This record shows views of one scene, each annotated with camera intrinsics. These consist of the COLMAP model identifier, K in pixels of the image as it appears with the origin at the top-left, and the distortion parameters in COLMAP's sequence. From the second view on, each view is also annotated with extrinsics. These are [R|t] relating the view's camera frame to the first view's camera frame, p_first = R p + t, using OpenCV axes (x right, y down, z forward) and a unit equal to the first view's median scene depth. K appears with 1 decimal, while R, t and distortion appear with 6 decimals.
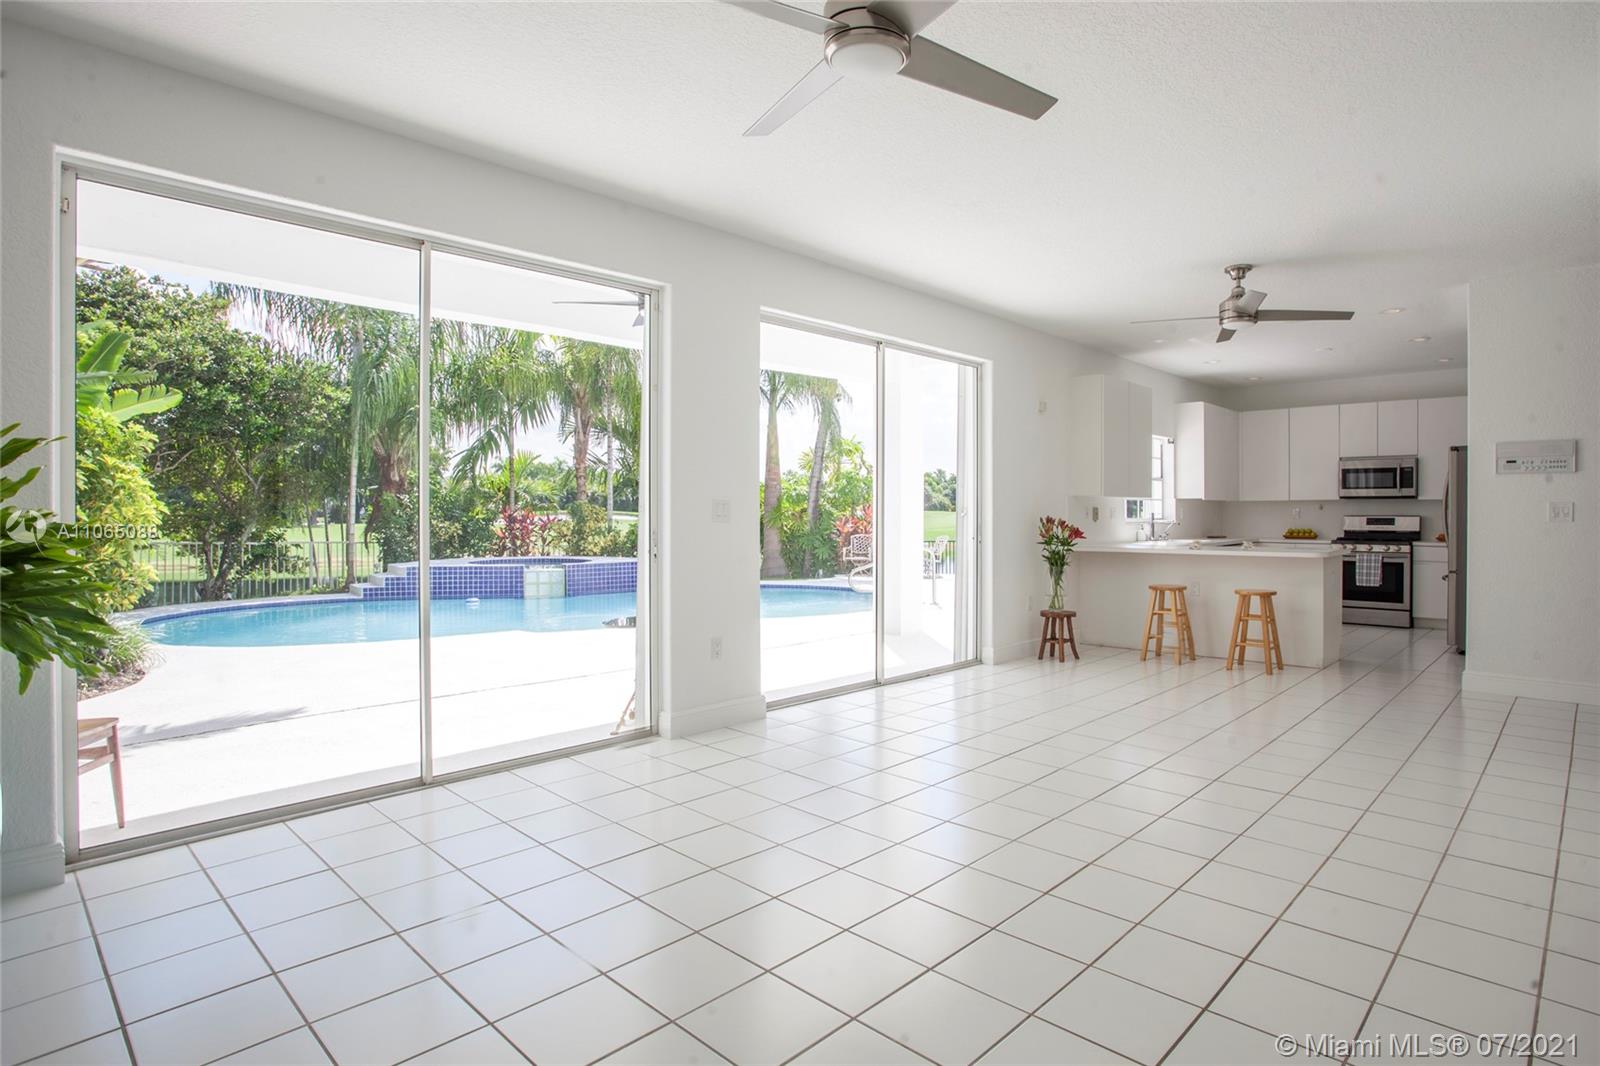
lens RADIAL K [[841.2, 0, 835.5], [0, 841.2, 526.1], [0, 0, 1]] dist [-0.043085, 0.001094]
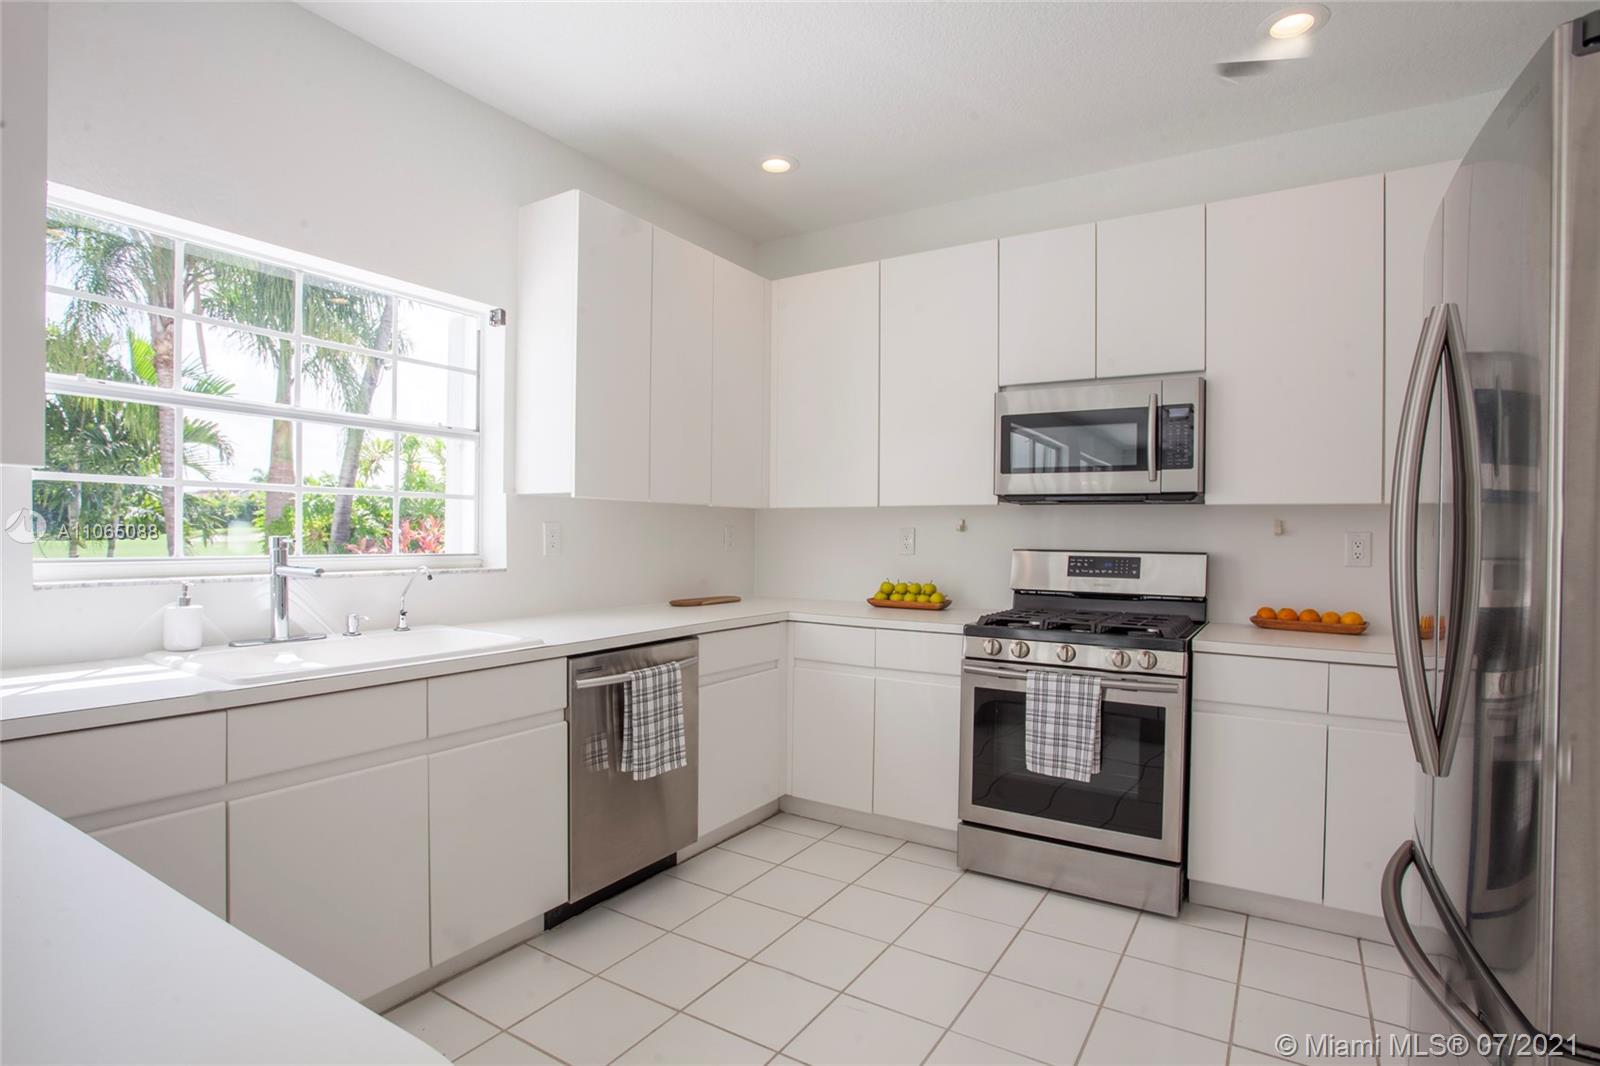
lens RADIAL K [[802.2, 0, 798.7], [0, 802.2, 544.4], [0, 0, 1]] dist [-0.070822, 0.031733]
pose [[0.982906, 0.008420, 0.183915, 0.485790], [-0.008226, 0.999965, -0.001820, -0.014105], [-0.183924, 0.000276, 0.982940, 0.714165]]
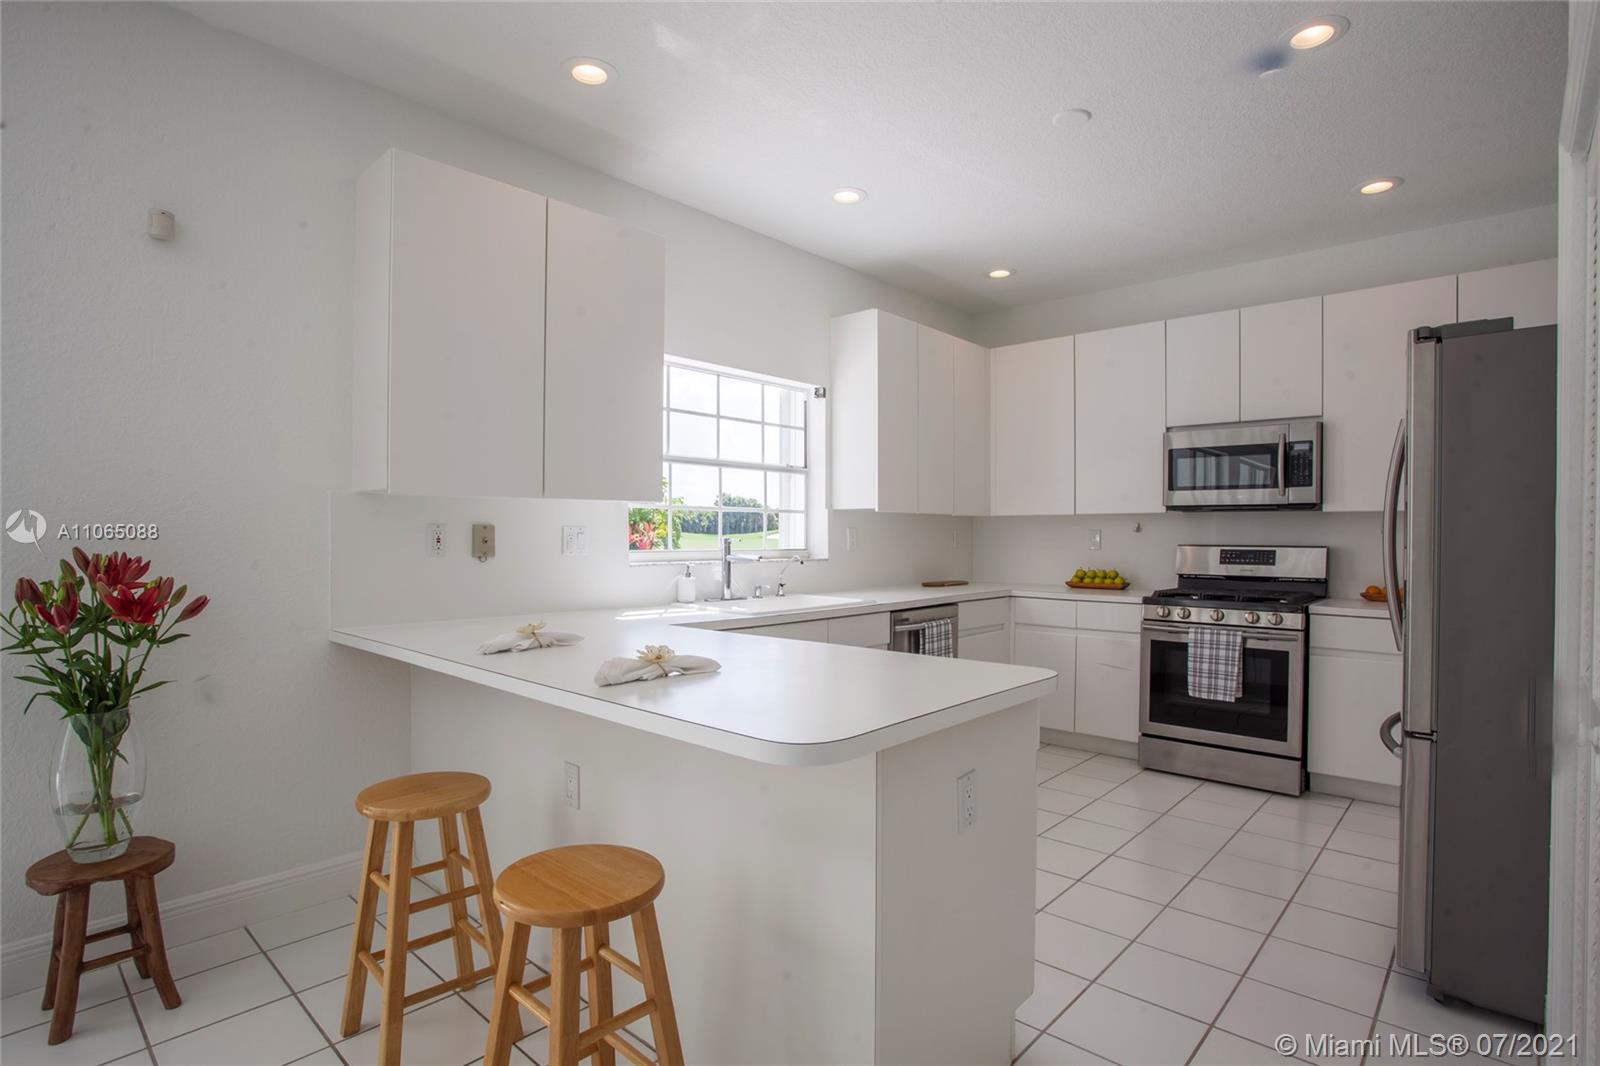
lens RADIAL K [[802.2, 0, 798.7], [0, 802.2, 544.4], [0, 0, 1]] dist [-0.070822, 0.031733]
pose [[0.999975, 0.004071, 0.005707, 0.407511], [-0.004057, 0.999989, -0.002474, -0.011315], [-0.005717, 0.002451, 0.999981, 0.557940]]
